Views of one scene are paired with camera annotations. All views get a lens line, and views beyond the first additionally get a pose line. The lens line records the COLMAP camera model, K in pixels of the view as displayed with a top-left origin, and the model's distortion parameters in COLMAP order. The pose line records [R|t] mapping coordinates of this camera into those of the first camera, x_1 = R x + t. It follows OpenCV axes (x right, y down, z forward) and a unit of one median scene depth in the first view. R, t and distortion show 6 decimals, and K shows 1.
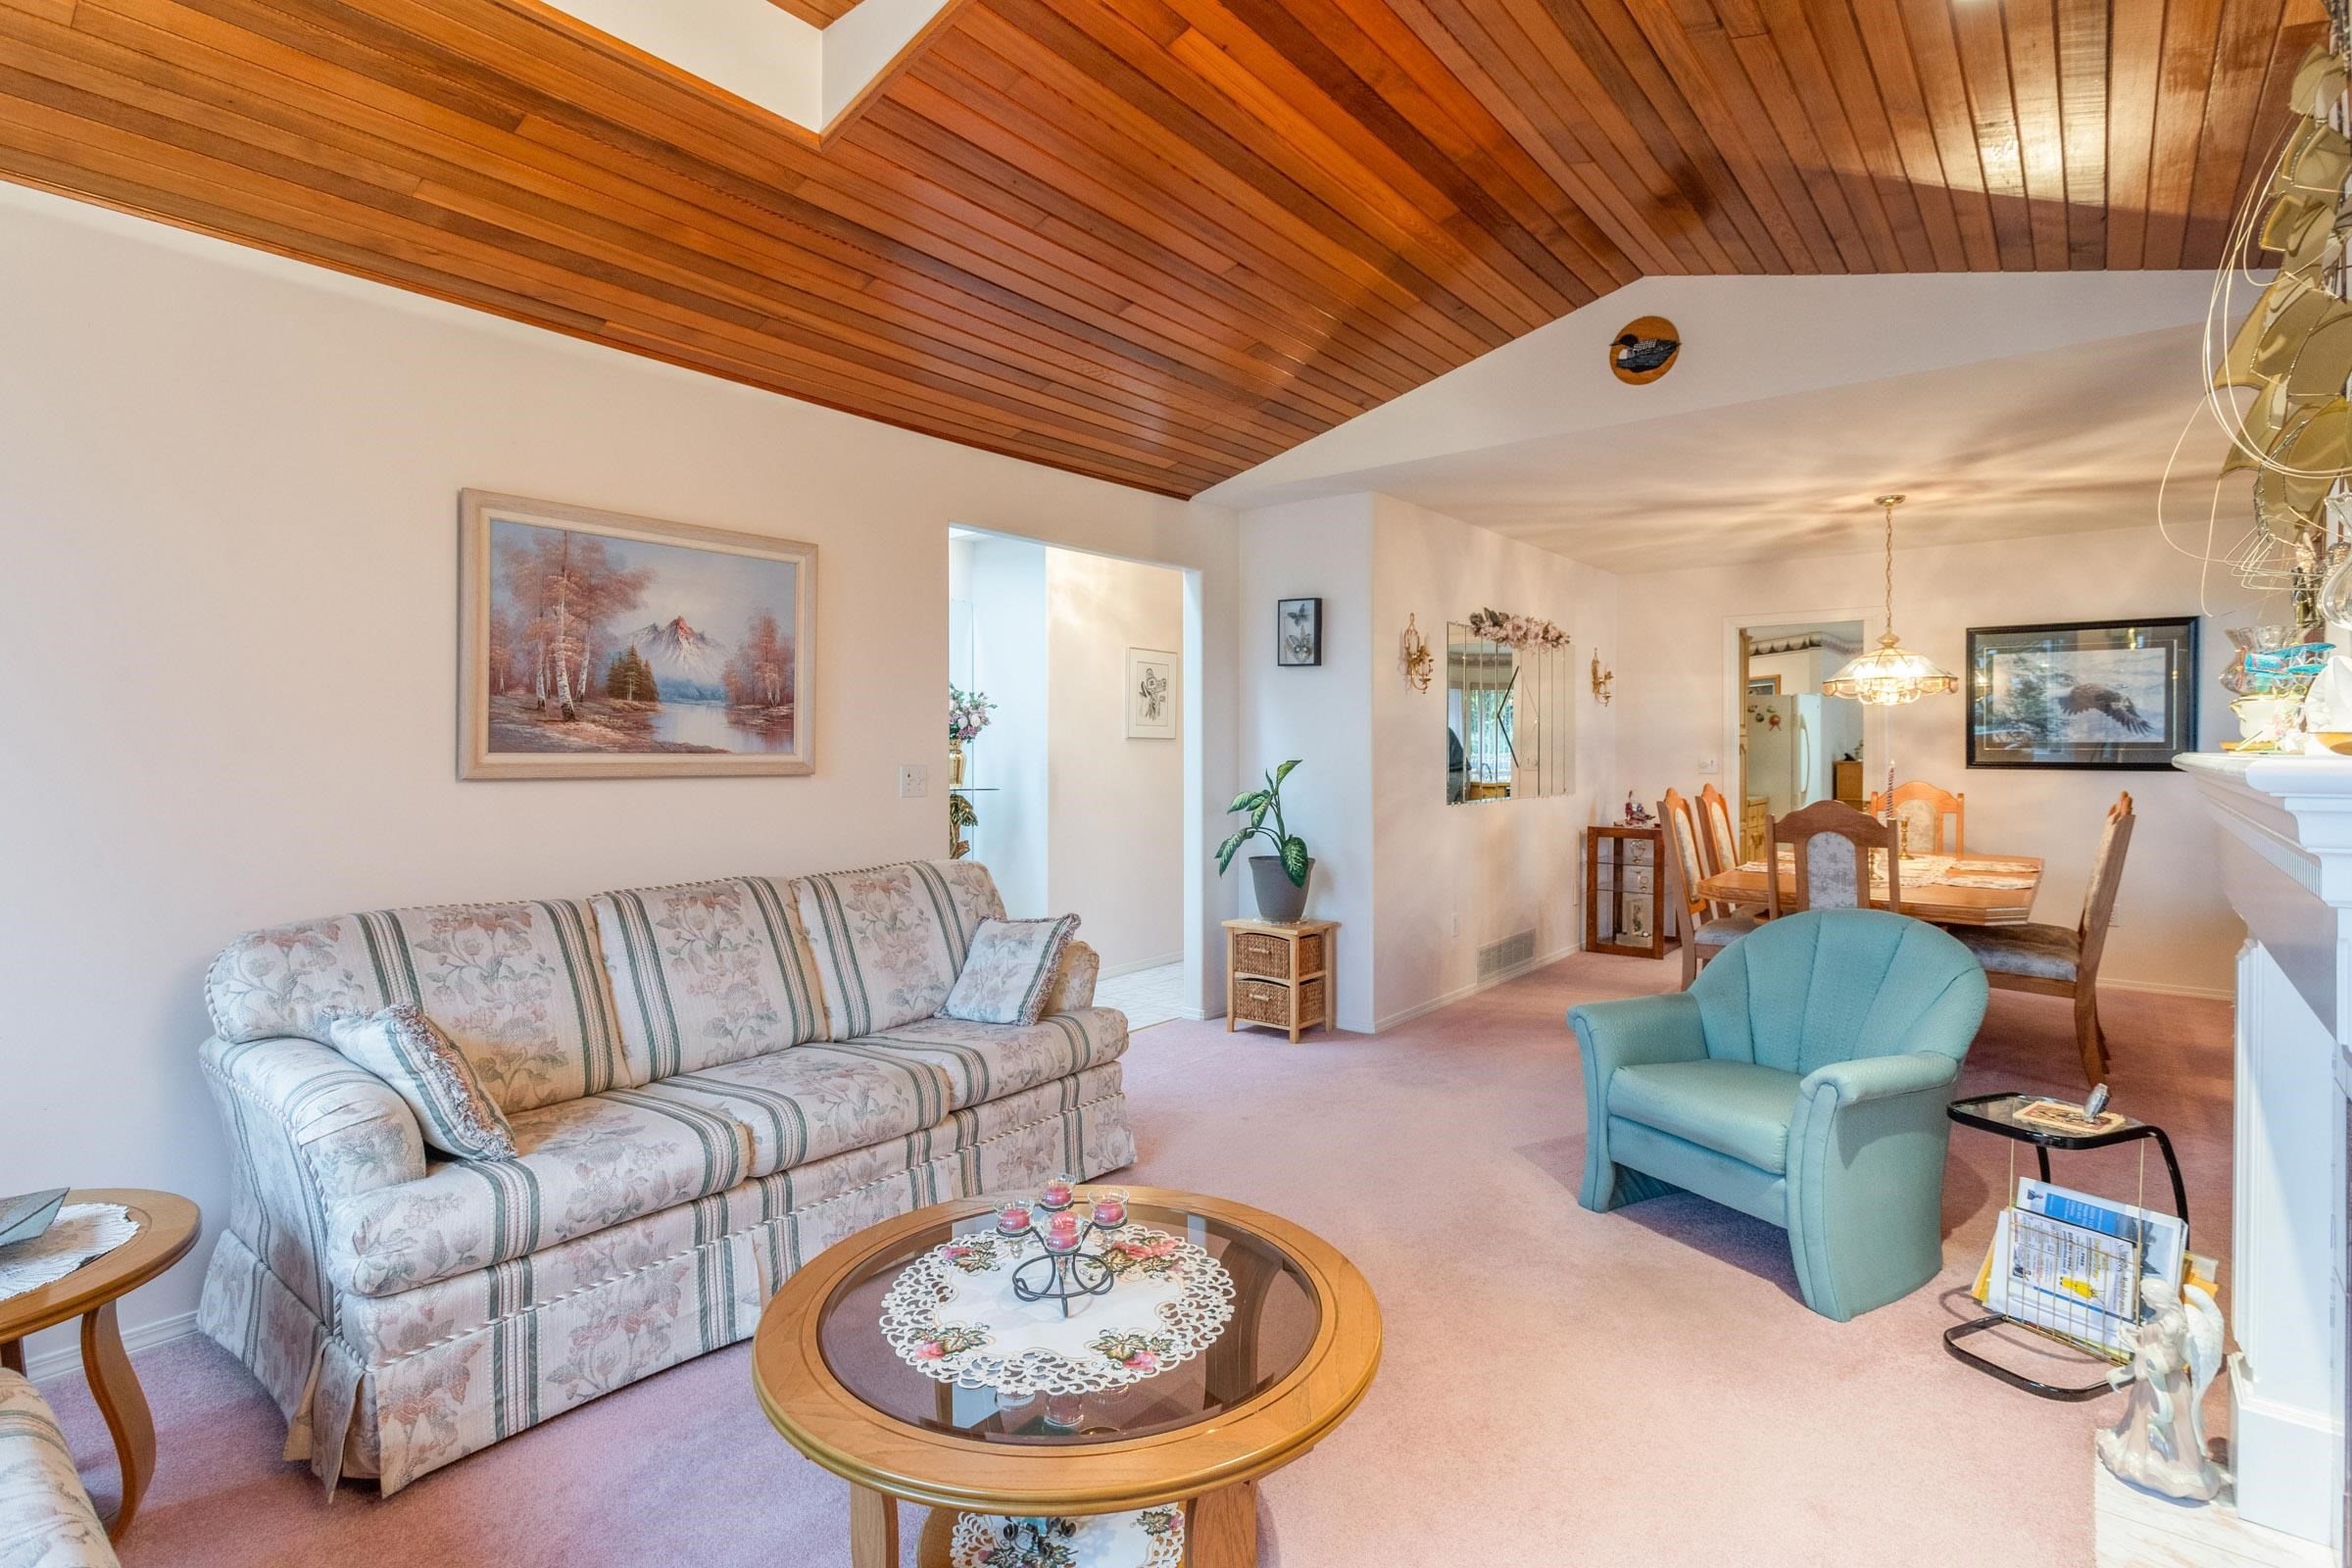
lens RADIAL K [[1127.4, 0, 1161.7], [0, 1127.4, 749.9], [0, 0, 1]] dist [-0.009913, 0.004408]
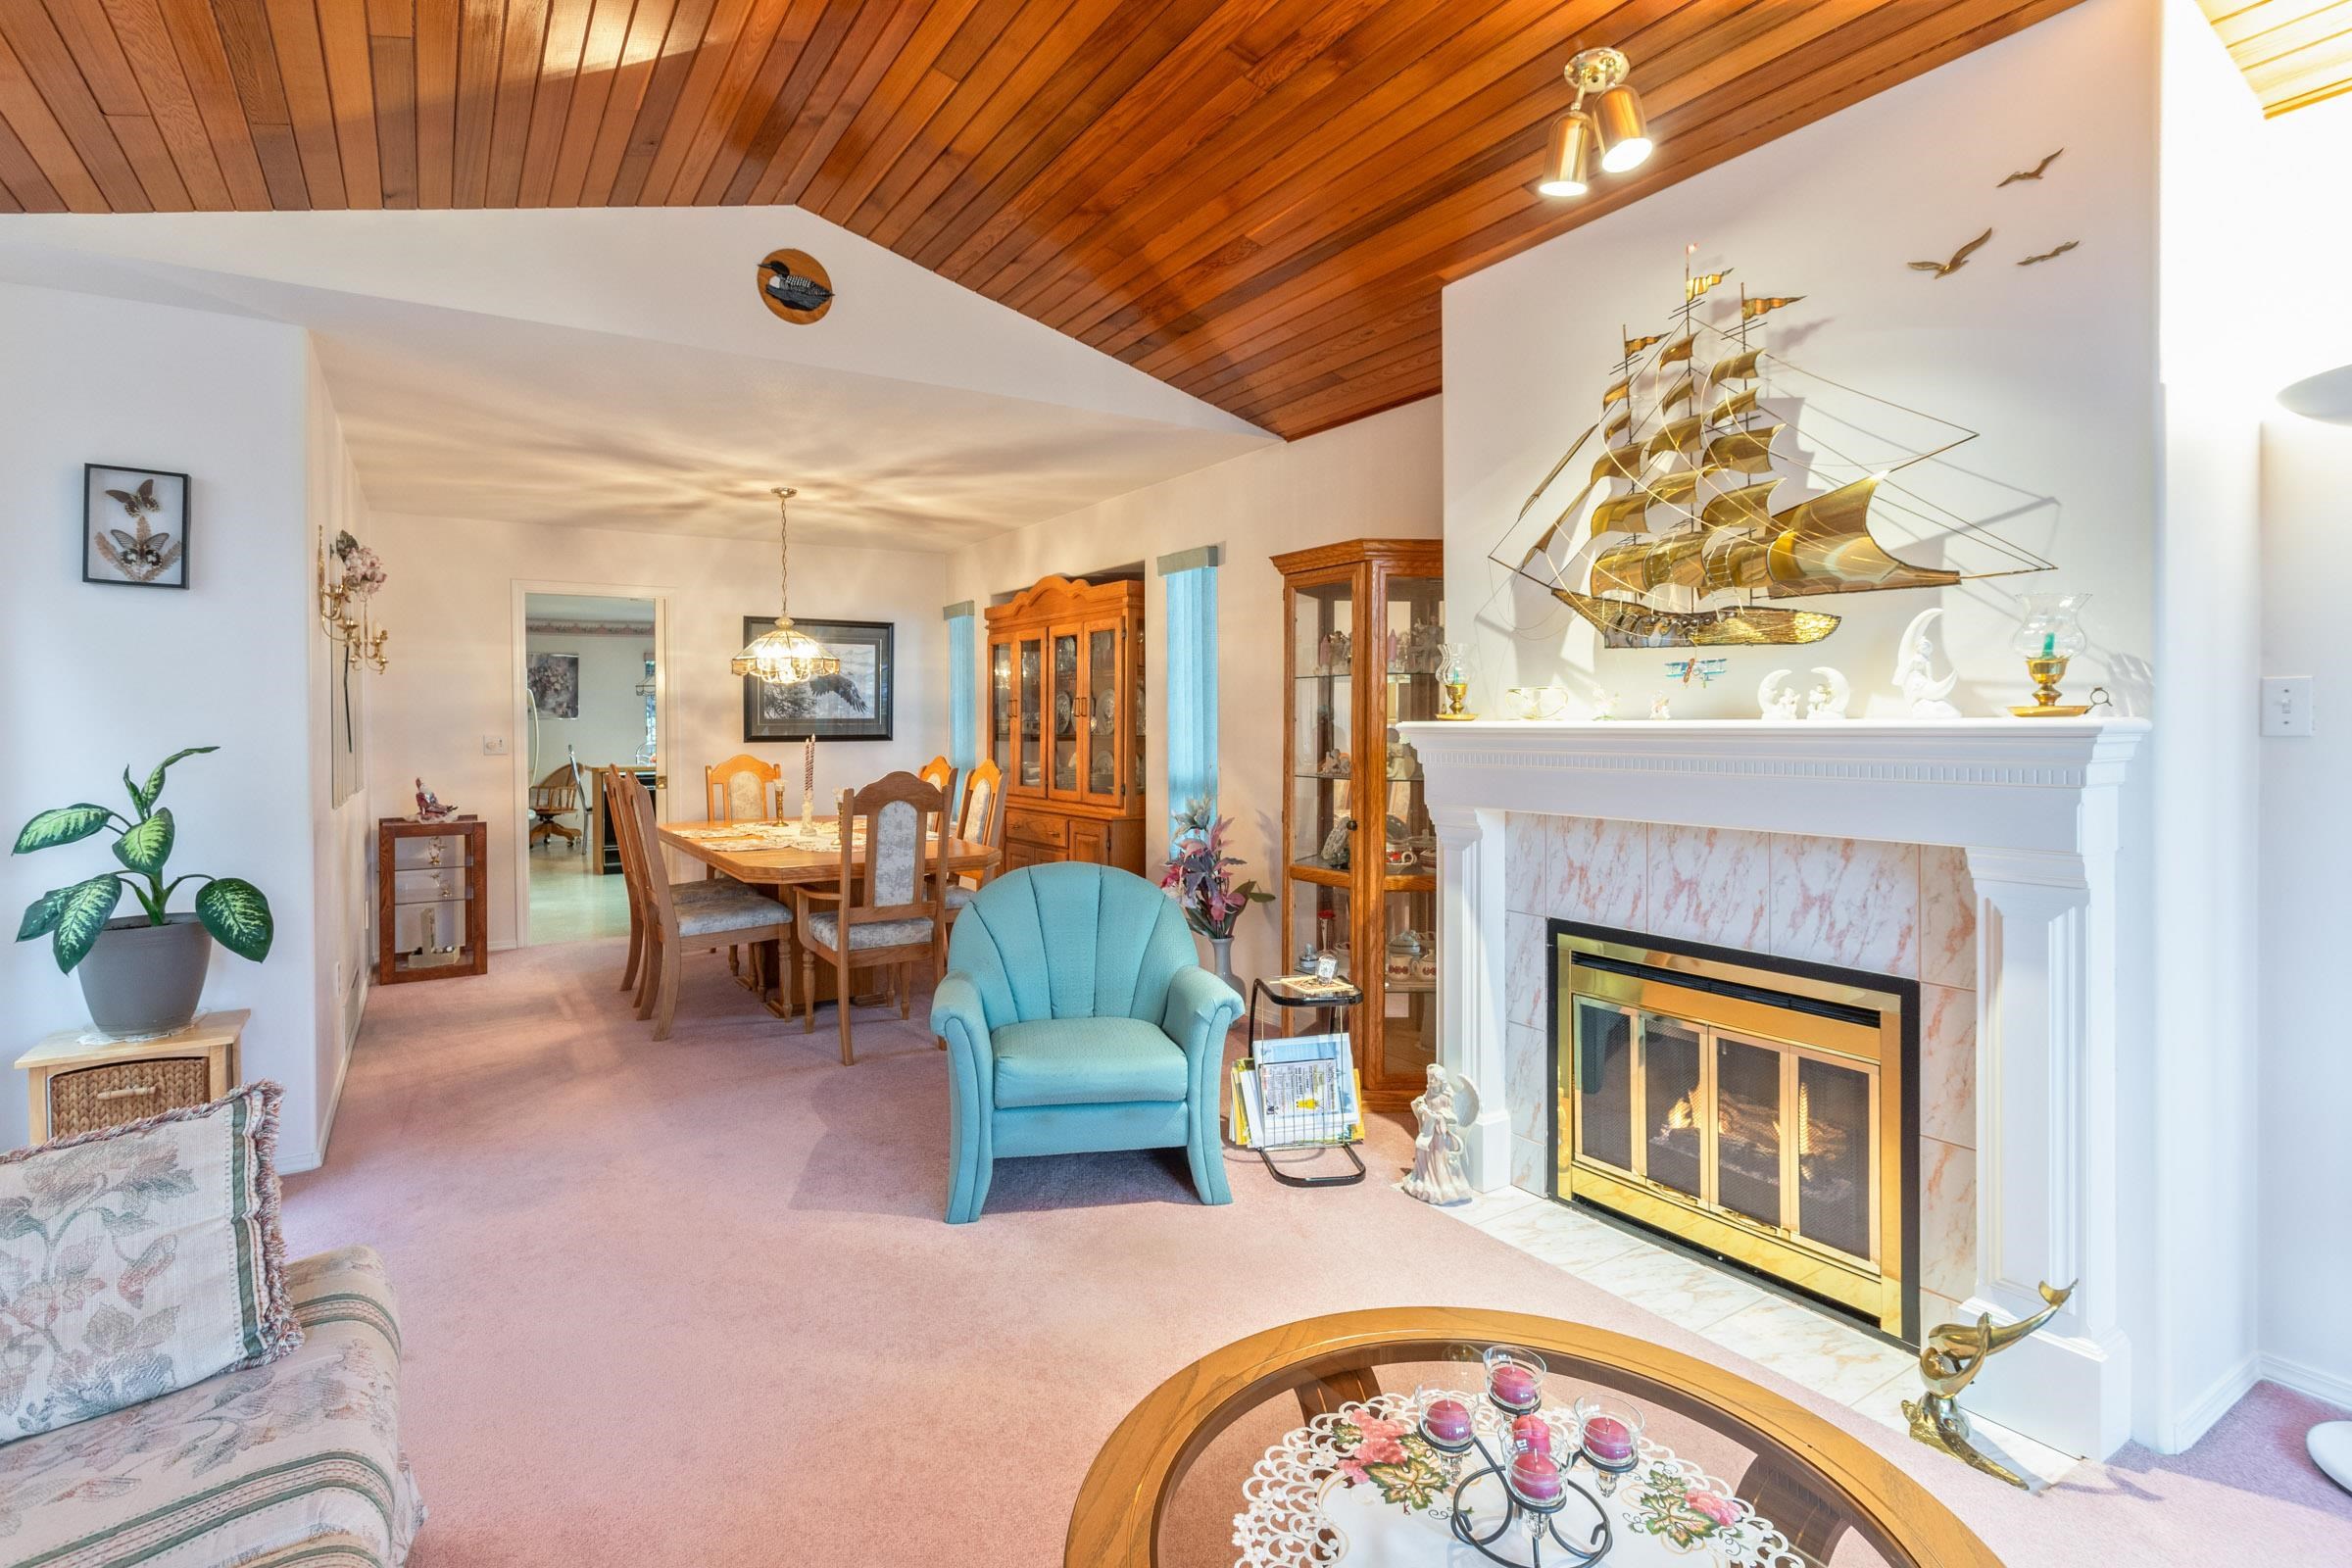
lens RADIAL K [[1127.4, 0, 1131.5], [0, 1127.4, 734.5], [0, 0, 1]] dist [-0.009913, 0.004408]
pose [[0.322639, -0.013289, 0.946429, -0.263973], [0.008137, 0.999903, 0.011266, -0.000592], [-0.946487, 0.004066, 0.322716, 0.339517]]
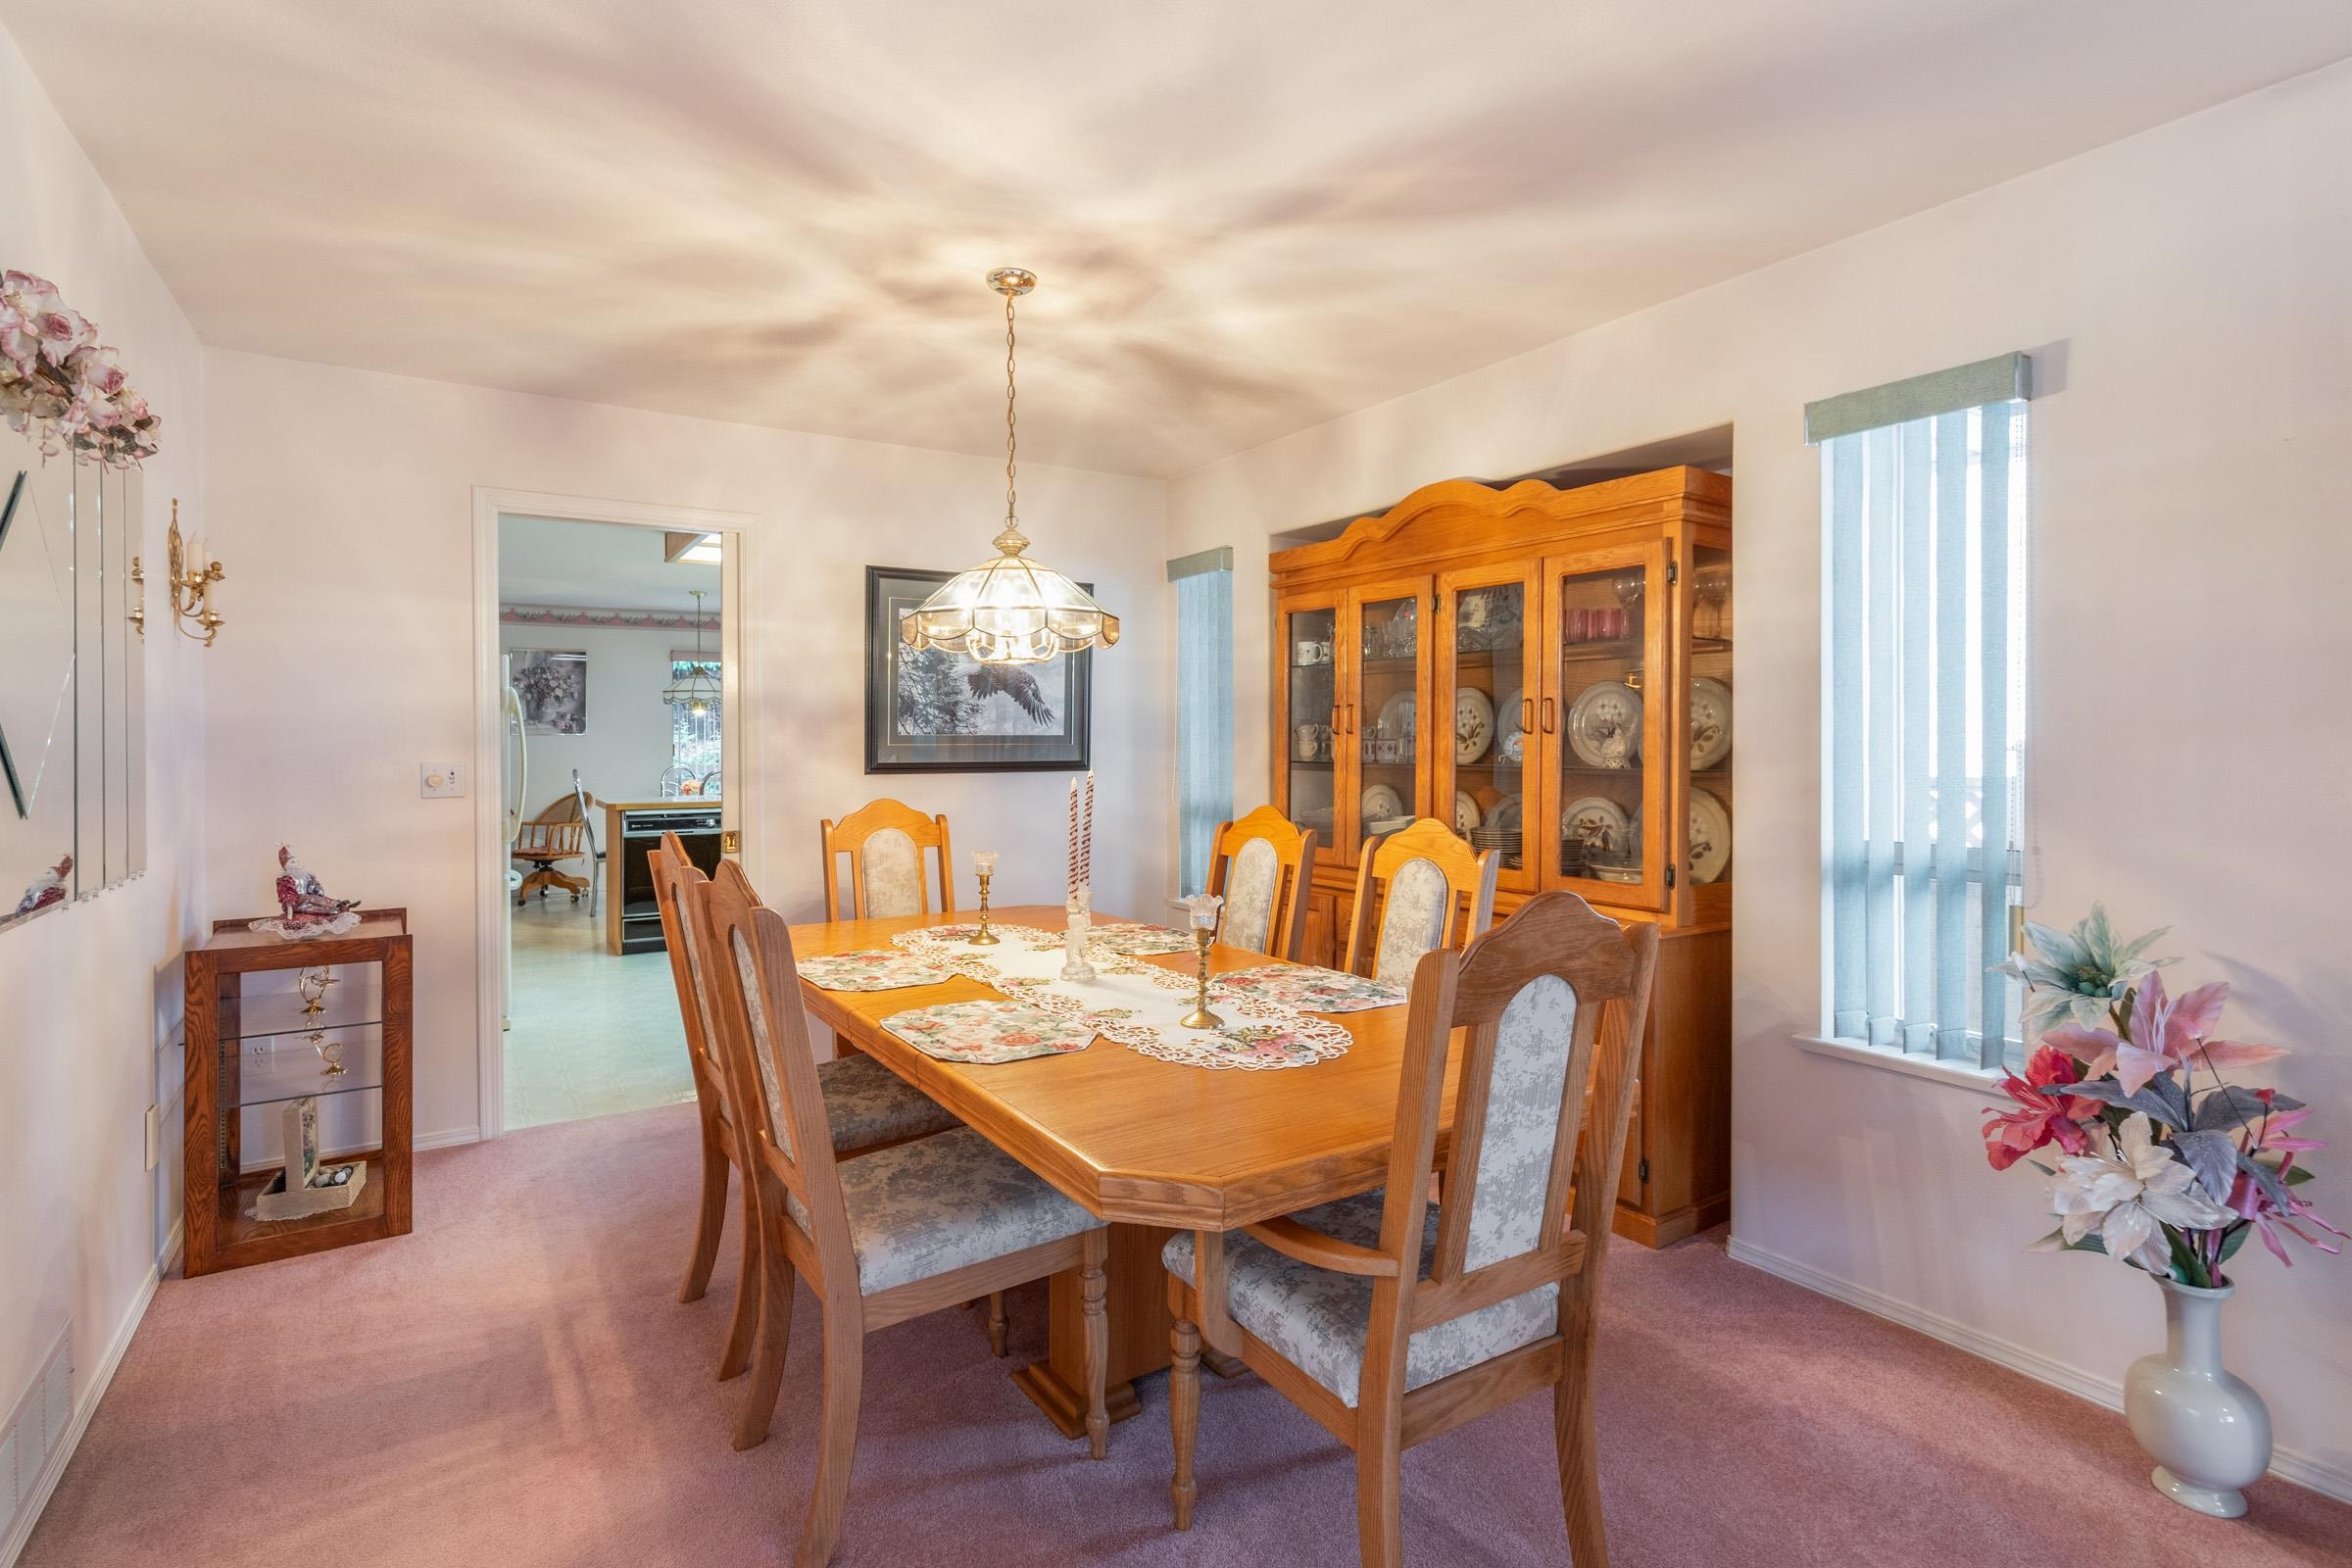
lens RADIAL K [[1127.4, 0, 1157.4], [0, 1127.4, 751.7], [0, 0, 1]] dist [-0.009913, 0.004408]
pose [[0.307902, -0.011271, 0.951351, 0.157661], [0.004435, 0.999936, 0.010411, -0.003779], [-0.951408, 0.001013, 0.307933, 0.768020]]
